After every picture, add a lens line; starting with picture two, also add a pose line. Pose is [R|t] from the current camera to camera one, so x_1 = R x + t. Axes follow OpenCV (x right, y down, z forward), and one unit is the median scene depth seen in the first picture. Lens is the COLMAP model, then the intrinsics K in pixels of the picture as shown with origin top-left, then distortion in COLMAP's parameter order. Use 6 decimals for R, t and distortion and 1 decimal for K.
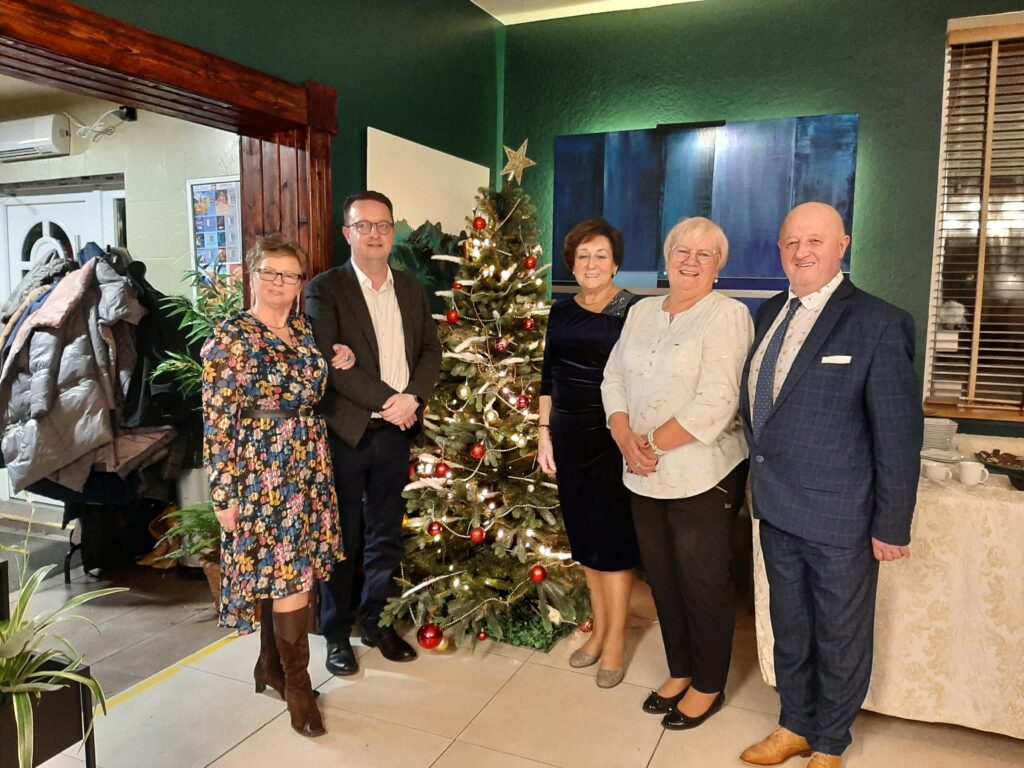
lens RADIAL K [[787.5, 0, 507.0], [0, 787.5, 387.6], [0, 0, 1]] dist [0.091452, -0.152233]
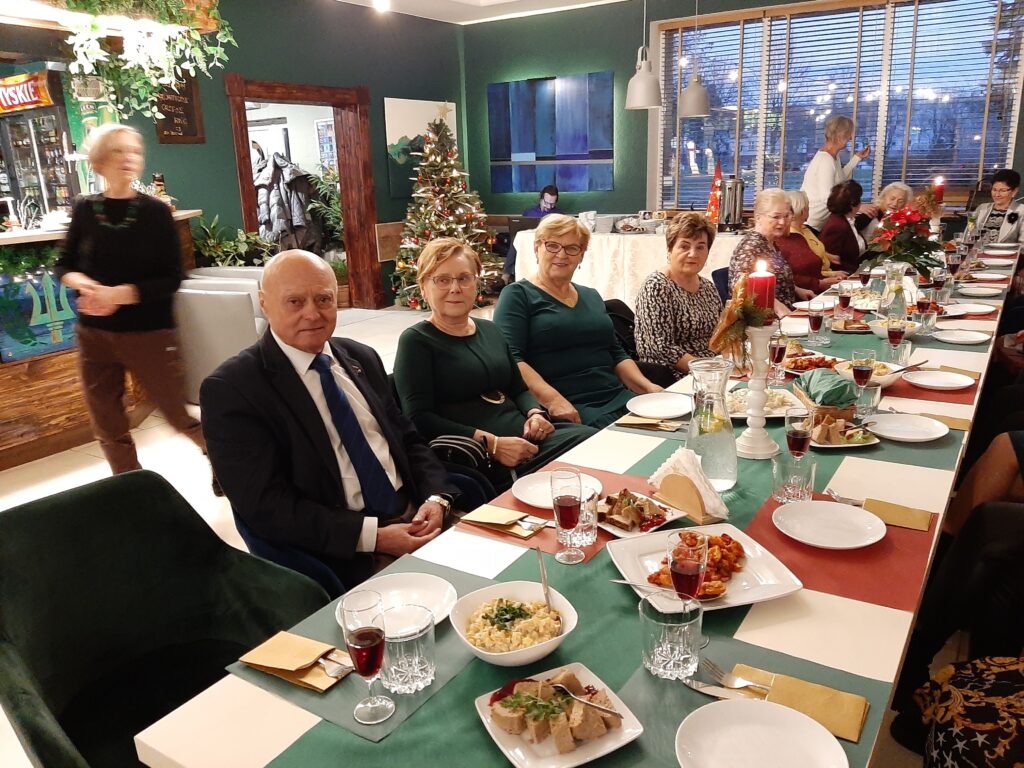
lens RADIAL K [[787.5, 0, 507.0], [0, 787.5, 387.6], [0, 0, 1]] dist [0.091452, -0.152233]
pose [[0.985776, -0.001657, -0.168057, 0.583930], [0.027834, 0.987753, 0.153526, 0.173146], [0.165745, -0.156020, 0.973749, -1.390751]]
